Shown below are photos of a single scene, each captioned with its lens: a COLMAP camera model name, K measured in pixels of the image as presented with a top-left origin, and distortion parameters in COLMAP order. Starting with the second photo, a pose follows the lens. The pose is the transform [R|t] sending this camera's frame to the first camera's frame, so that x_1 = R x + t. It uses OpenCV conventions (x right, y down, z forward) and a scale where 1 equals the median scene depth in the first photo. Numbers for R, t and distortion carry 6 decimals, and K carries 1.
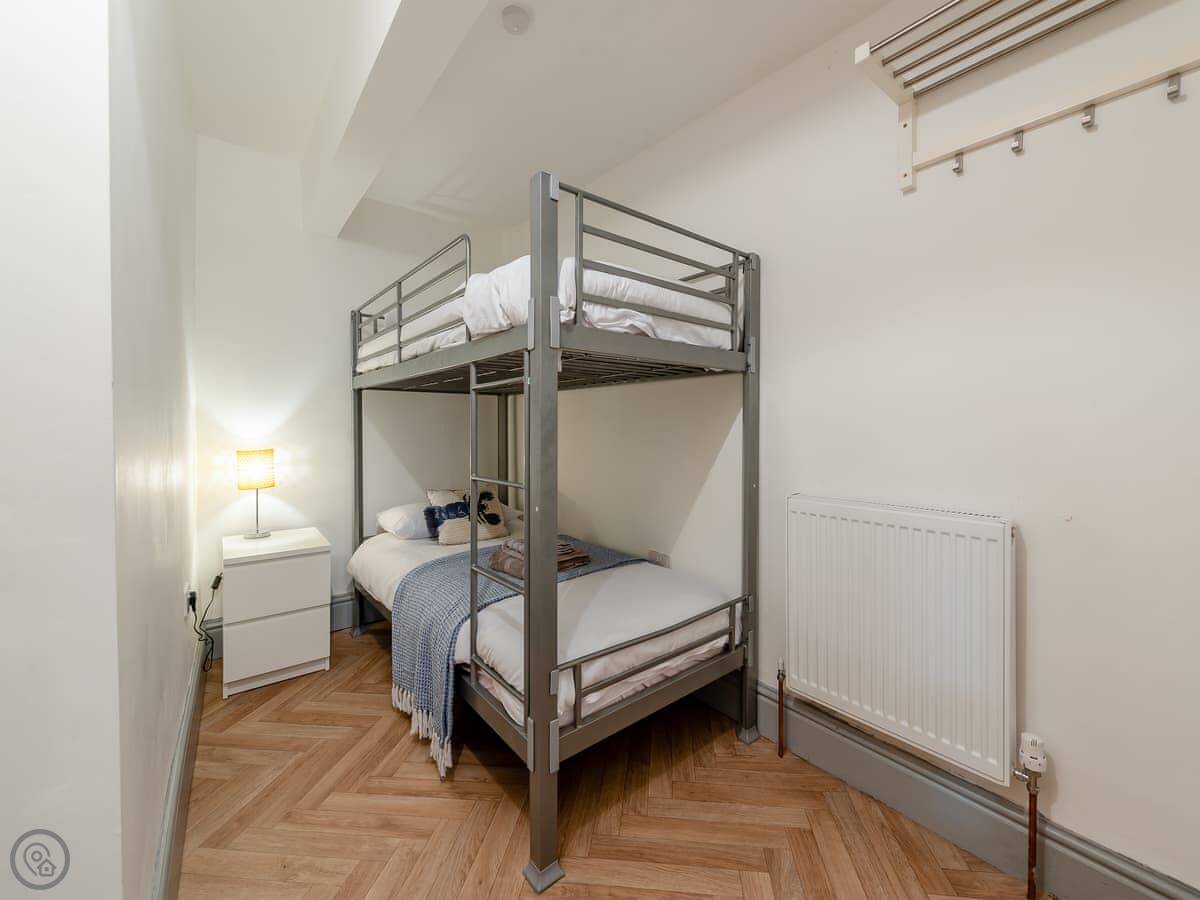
lens RADIAL K [[489.0, 0, 602.3], [0, 489.0, 423.4], [0, 0, 1]] dist [-0.022717, -0.000314]
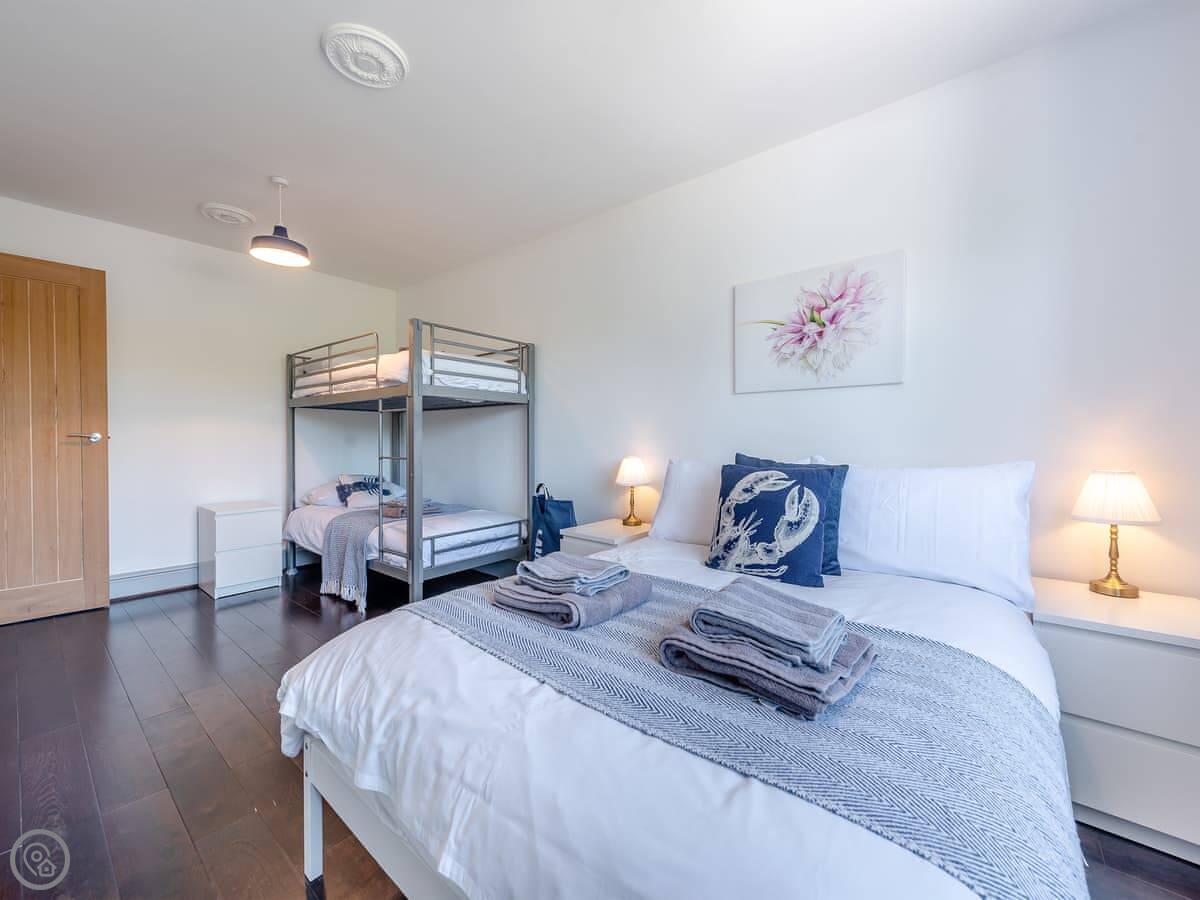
lens RADIAL K [[474.5, 0, 600.0], [0, 474.5, 450.0], [0, 0, 1]] dist [0.000873, -0.000118]
pose [[0.974557, 0.000503, 0.224138, 0.172720], [-0.005787, 0.999721, 0.022918, 0.038678], [-0.224064, -0.023632, 0.974288, -1.046117]]
